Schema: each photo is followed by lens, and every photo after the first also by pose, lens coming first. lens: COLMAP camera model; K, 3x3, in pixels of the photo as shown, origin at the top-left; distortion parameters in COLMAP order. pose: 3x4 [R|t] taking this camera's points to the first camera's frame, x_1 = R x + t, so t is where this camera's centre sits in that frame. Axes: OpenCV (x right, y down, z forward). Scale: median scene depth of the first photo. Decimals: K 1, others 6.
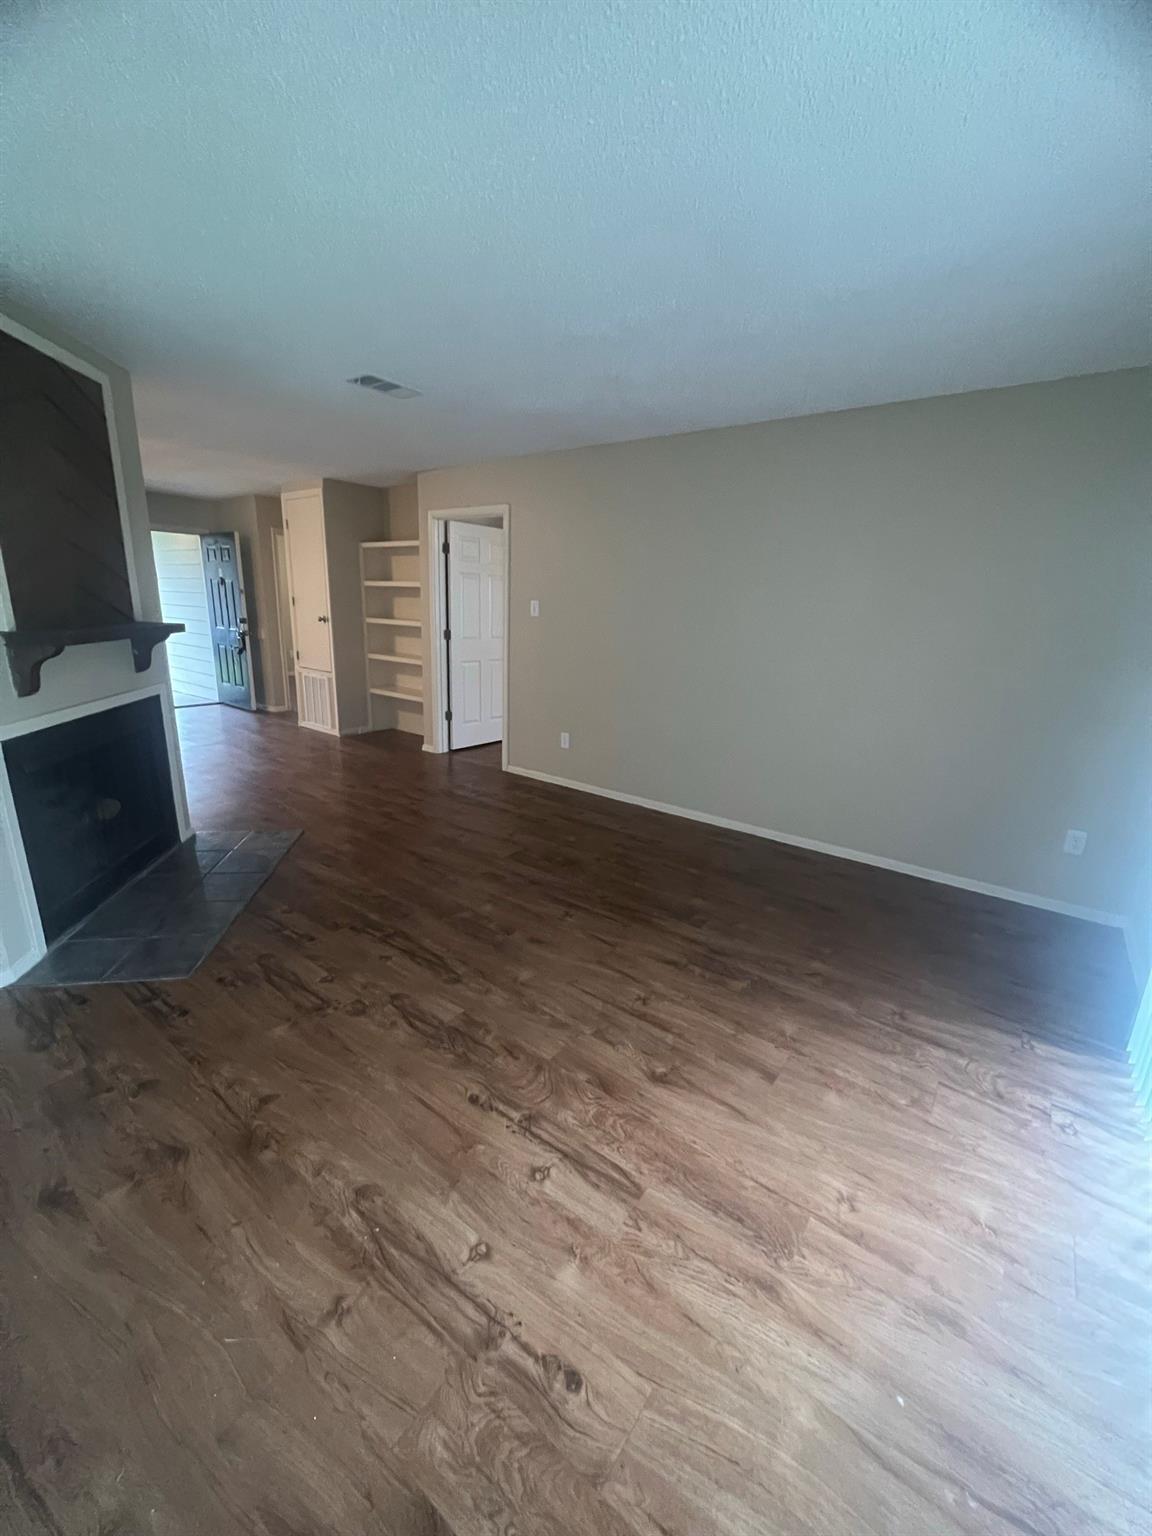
lens RADIAL K [[611.4, 0, 581.4], [0, 611.4, 766.3], [0, 0, 1]] dist [-0.002613, 0.000447]
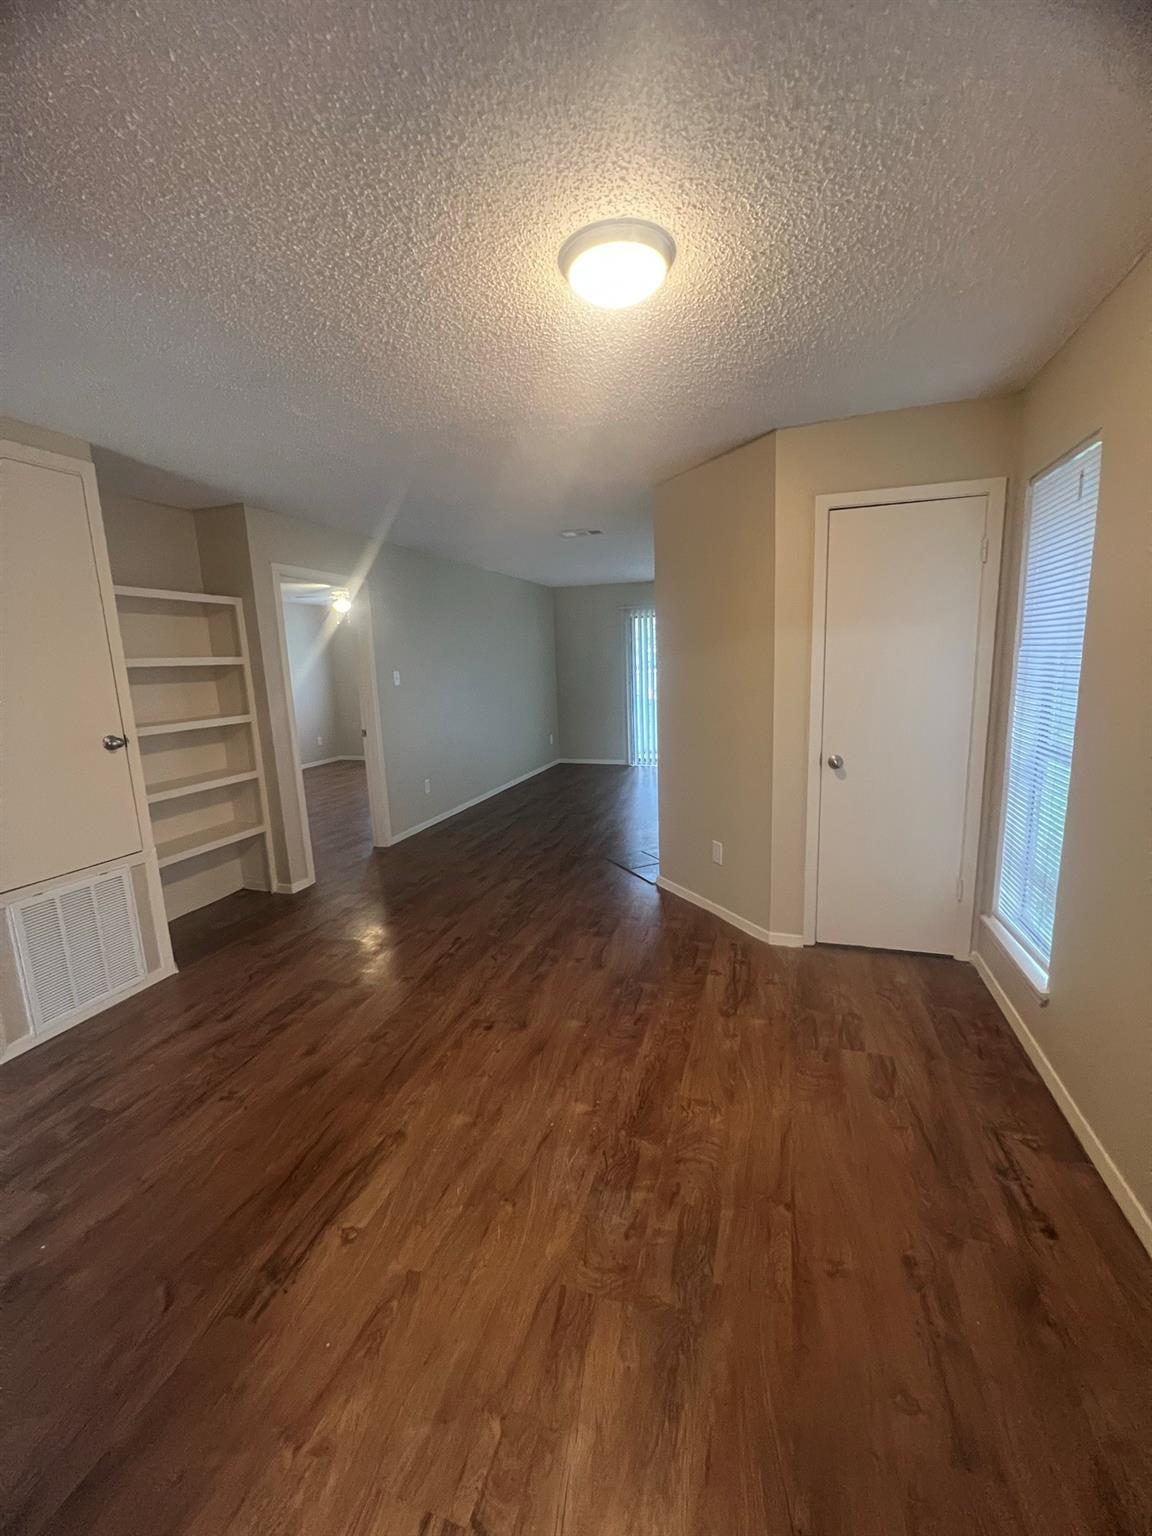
lens RADIAL K [[611.4, 0, 581.4], [0, 611.4, 766.3], [0, 0, 1]] dist [-0.002613, 0.000447]
pose [[-0.322105, -0.181846, 0.929075, -1.496718], [0.276456, 0.920535, 0.276020, -0.398370], [-0.905439, 0.345756, -0.246236, 1.262448]]
